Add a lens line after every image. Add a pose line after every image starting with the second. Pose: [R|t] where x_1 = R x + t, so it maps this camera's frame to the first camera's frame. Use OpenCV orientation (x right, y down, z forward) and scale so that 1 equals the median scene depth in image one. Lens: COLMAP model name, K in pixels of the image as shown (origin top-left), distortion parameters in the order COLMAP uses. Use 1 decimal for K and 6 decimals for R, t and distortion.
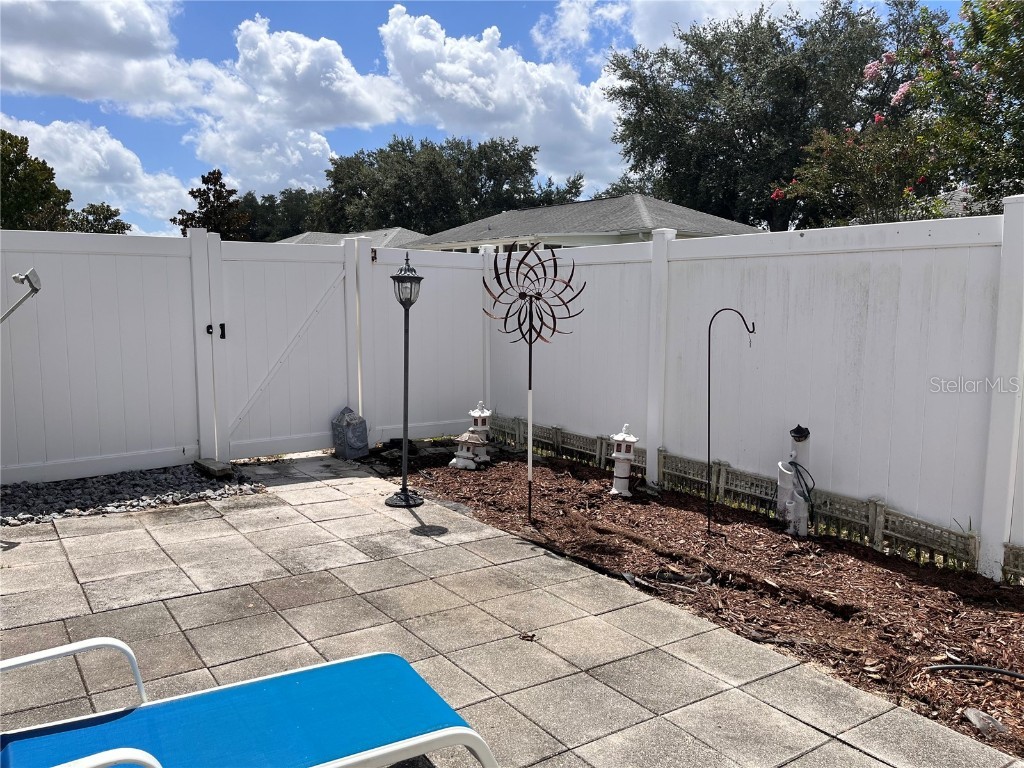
lens RADIAL K [[781.5, 0, 514.6], [0, 781.5, 387.9], [0, 0, 1]] dist [0.064685, -0.085329]
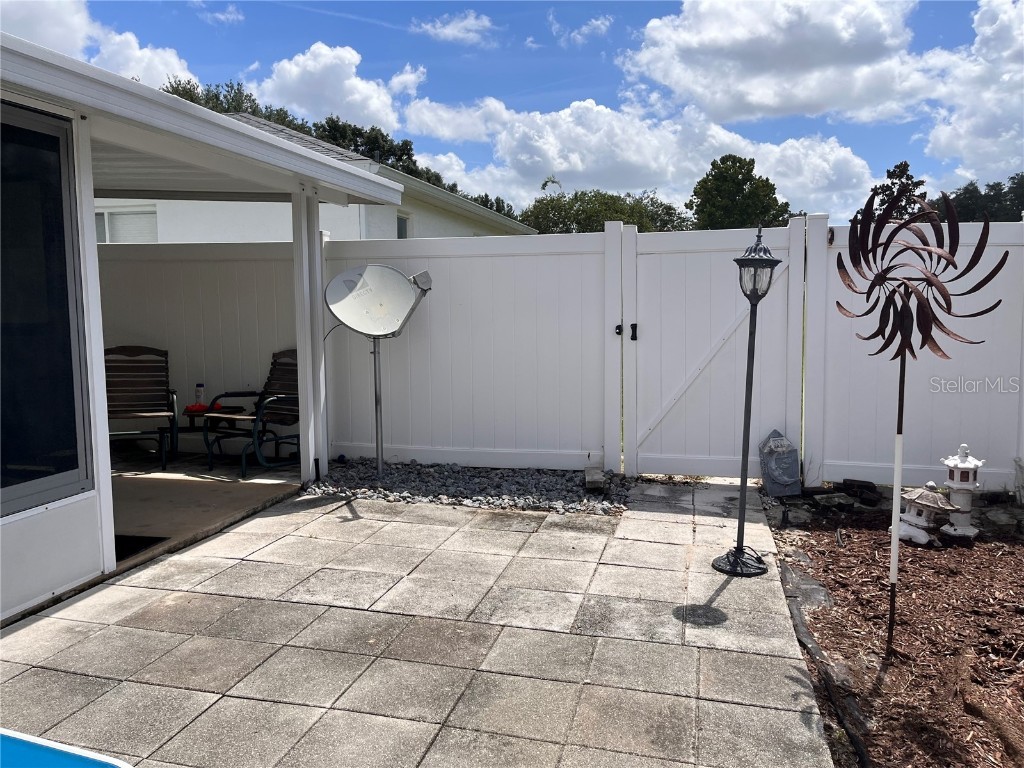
lens RADIAL K [[781.5, 0, 514.6], [0, 781.5, 387.9], [0, 0, 1]] dist [0.064685, -0.085329]
pose [[0.654494, 0.071944, -0.752636, 0.292217], [-0.075518, 0.996705, 0.029603, -0.030481], [0.752286, 0.037463, 0.657771, 0.380905]]
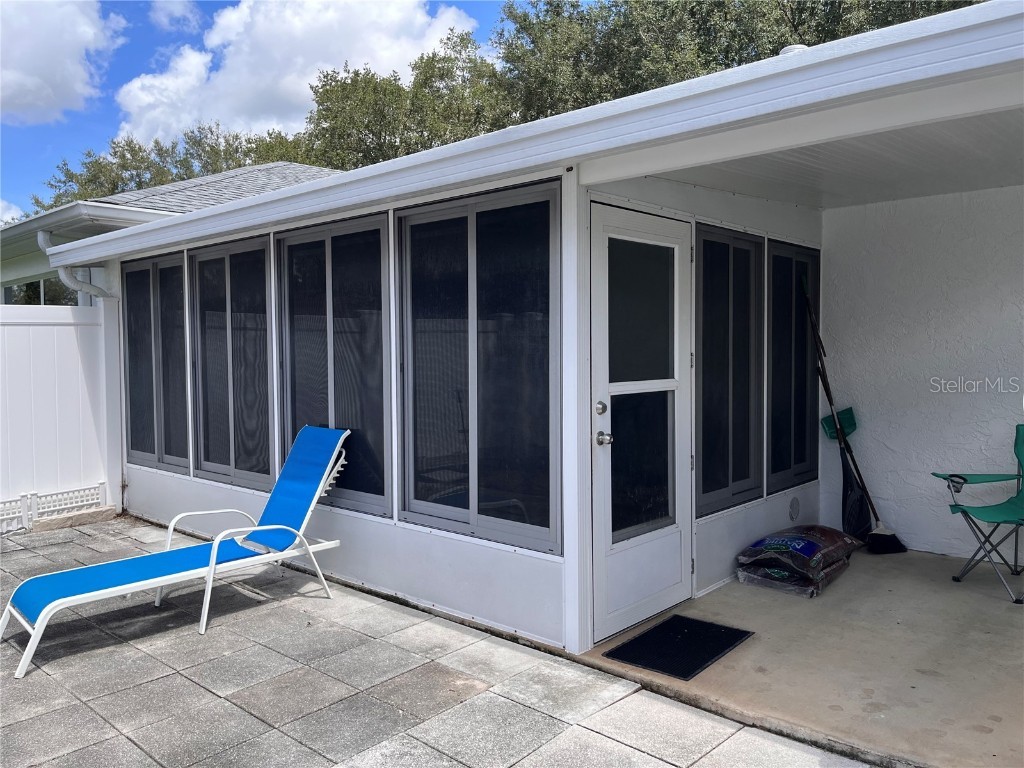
lens RADIAL K [[781.5, 0, 514.6], [0, 781.5, 387.9], [0, 0, 1]] dist [0.064685, -0.085329]
pose [[-0.975407, 0.010037, -0.220181, -0.324555], [-0.024601, 0.987763, 0.154010, -0.141063], [0.219032, 0.155639, -0.963224, 1.223287]]
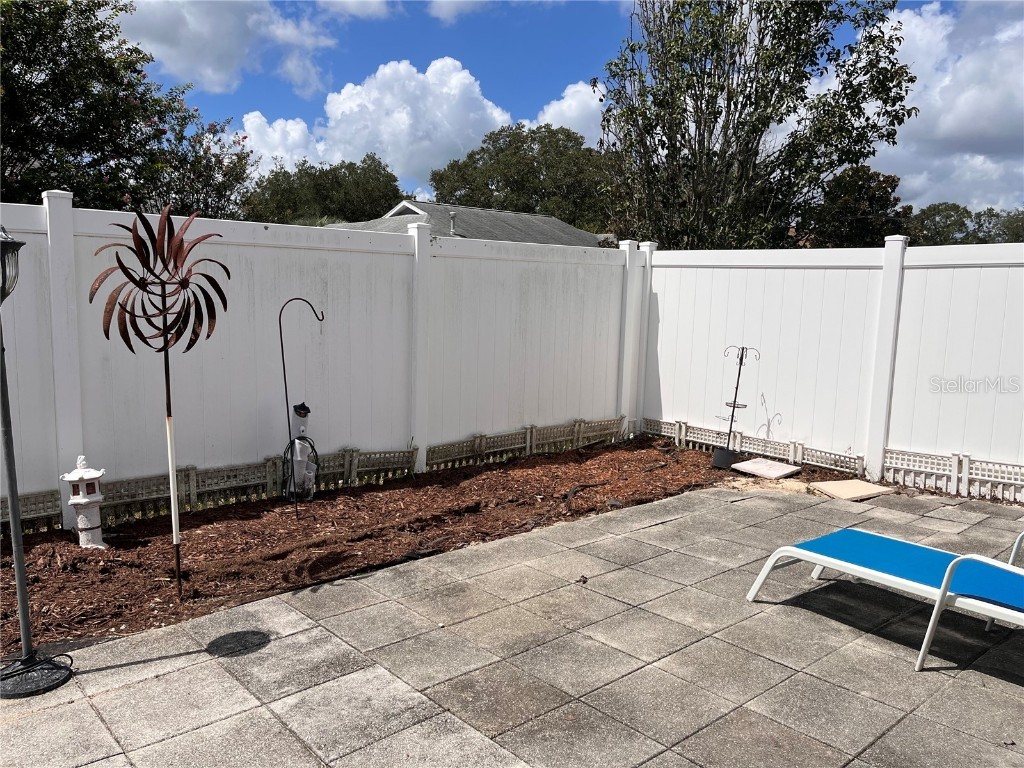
lens RADIAL K [[769.0, 0, 505.5], [0, 769.0, 390.3], [0, 0, 1]] dist [0.059795, -0.075866]
pose [[-0.087628, -0.135907, 0.986839, -0.716995], [0.096631, 0.984818, 0.144209, -0.096571], [-0.991455, 0.107996, -0.073165, 0.771382]]
